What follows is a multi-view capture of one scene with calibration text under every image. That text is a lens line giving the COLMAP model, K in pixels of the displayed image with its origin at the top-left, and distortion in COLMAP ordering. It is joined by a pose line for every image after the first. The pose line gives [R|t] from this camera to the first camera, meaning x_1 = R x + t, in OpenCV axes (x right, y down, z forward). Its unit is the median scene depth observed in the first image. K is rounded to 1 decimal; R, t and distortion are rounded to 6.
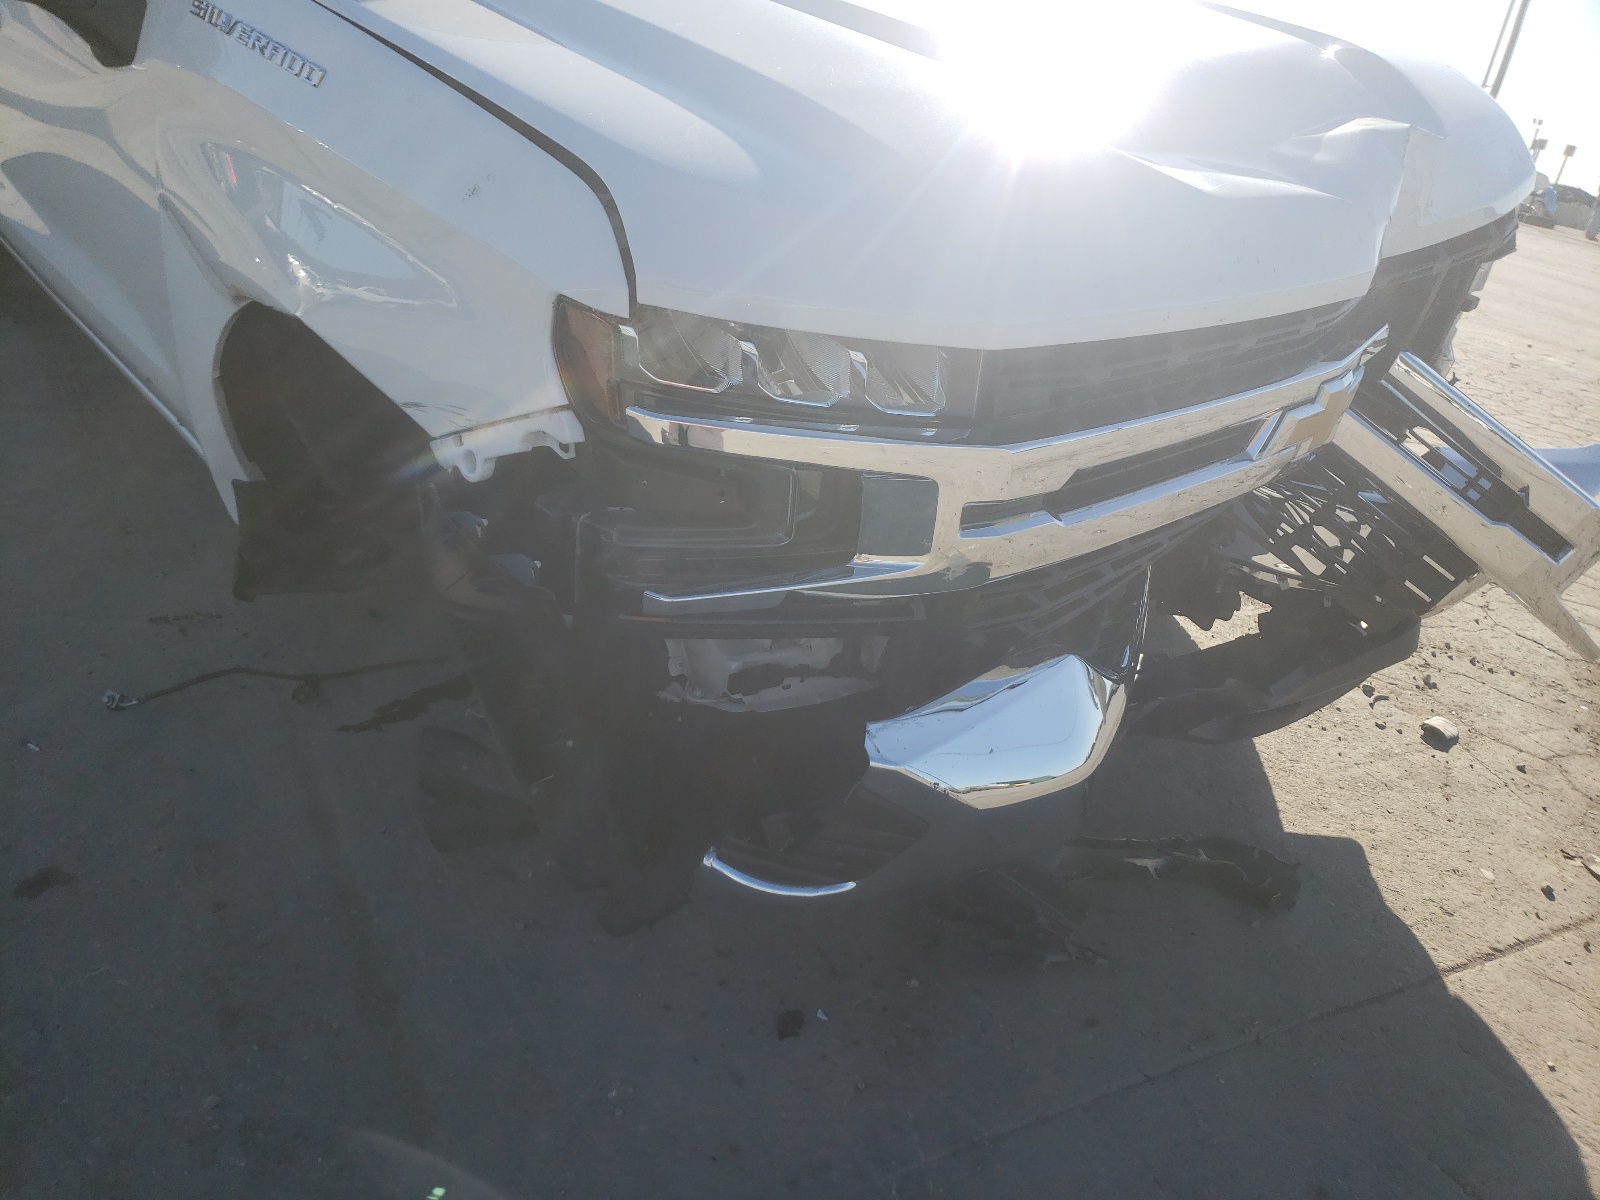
lens RADIAL K [[1260.2, 0, 746.3], [0, 1260.2, 597.9], [0, 0, 1]] dist [0.004146, 0.000158]
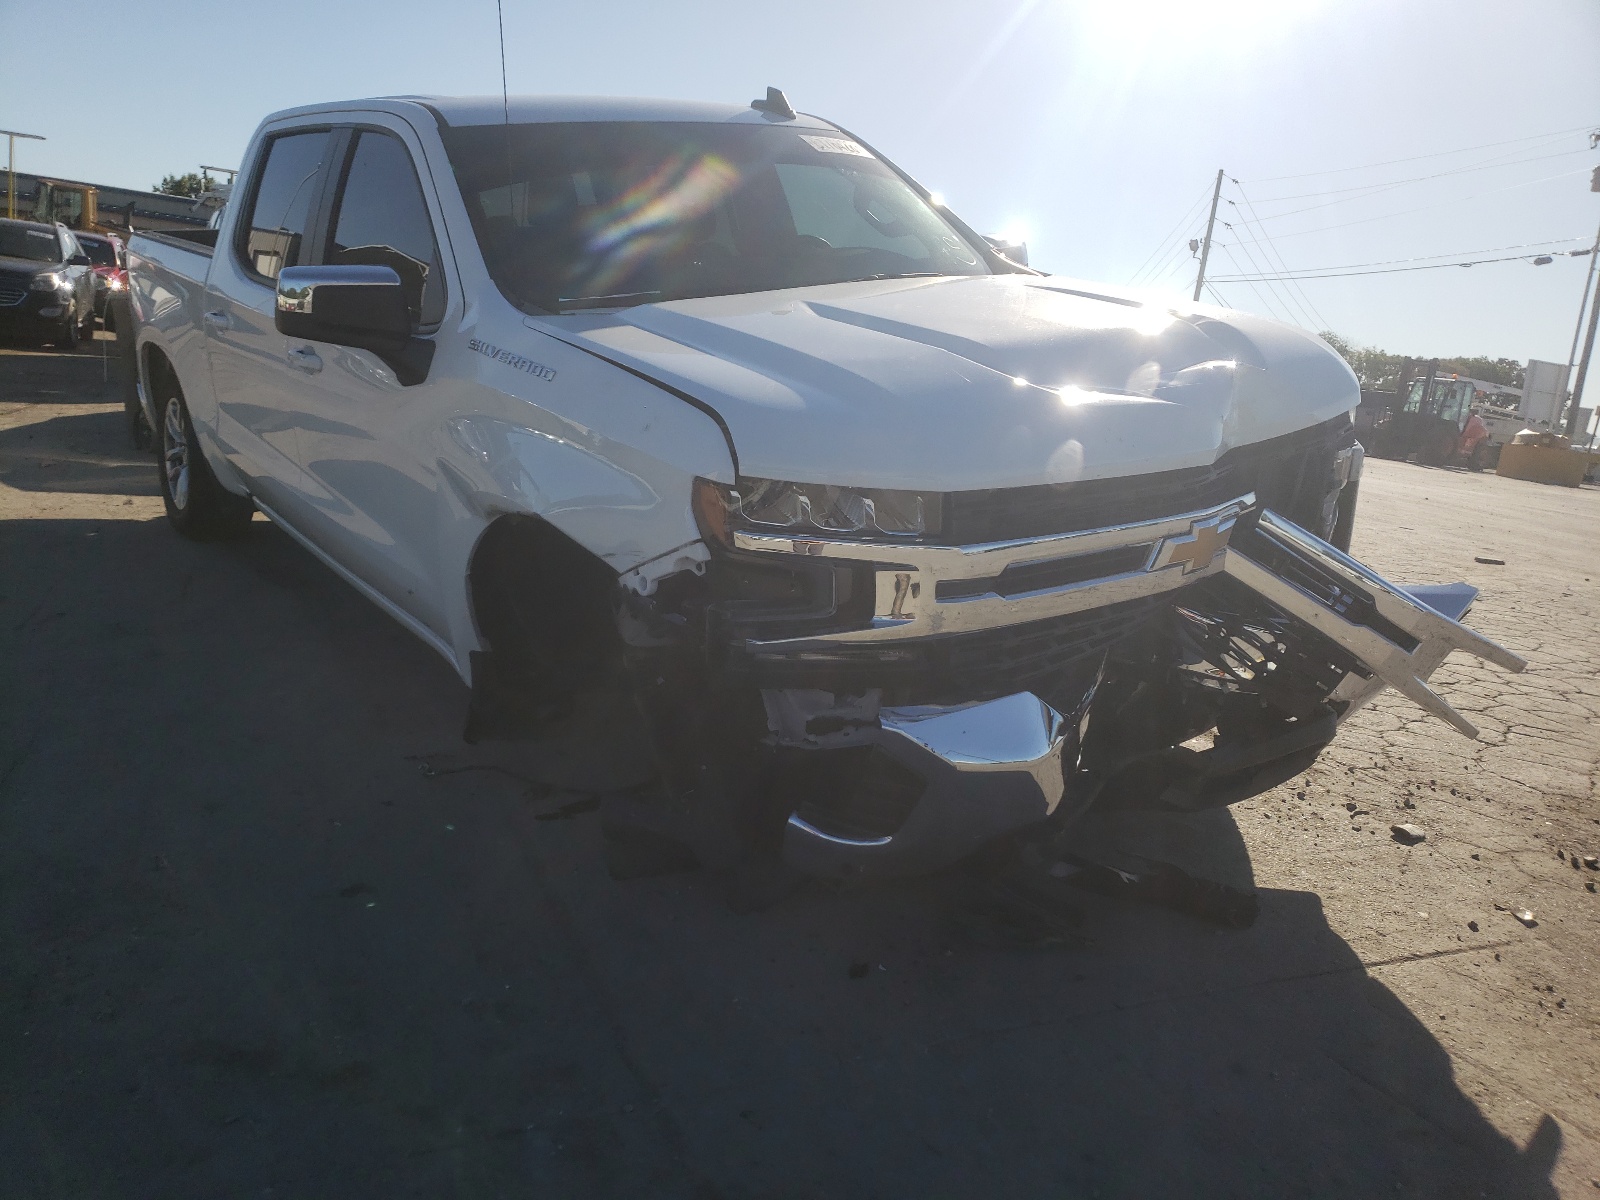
lens RADIAL K [[1260.2, 0, 746.3], [0, 1260.2, 597.9], [0, 0, 1]] dist [0.004146, 0.000158]
pose [[0.993966, -0.043360, -0.100757, 0.056922], [0.018001, 0.970581, -0.240100, 0.216914], [0.108204, 0.236838, 0.965505, -0.400528]]
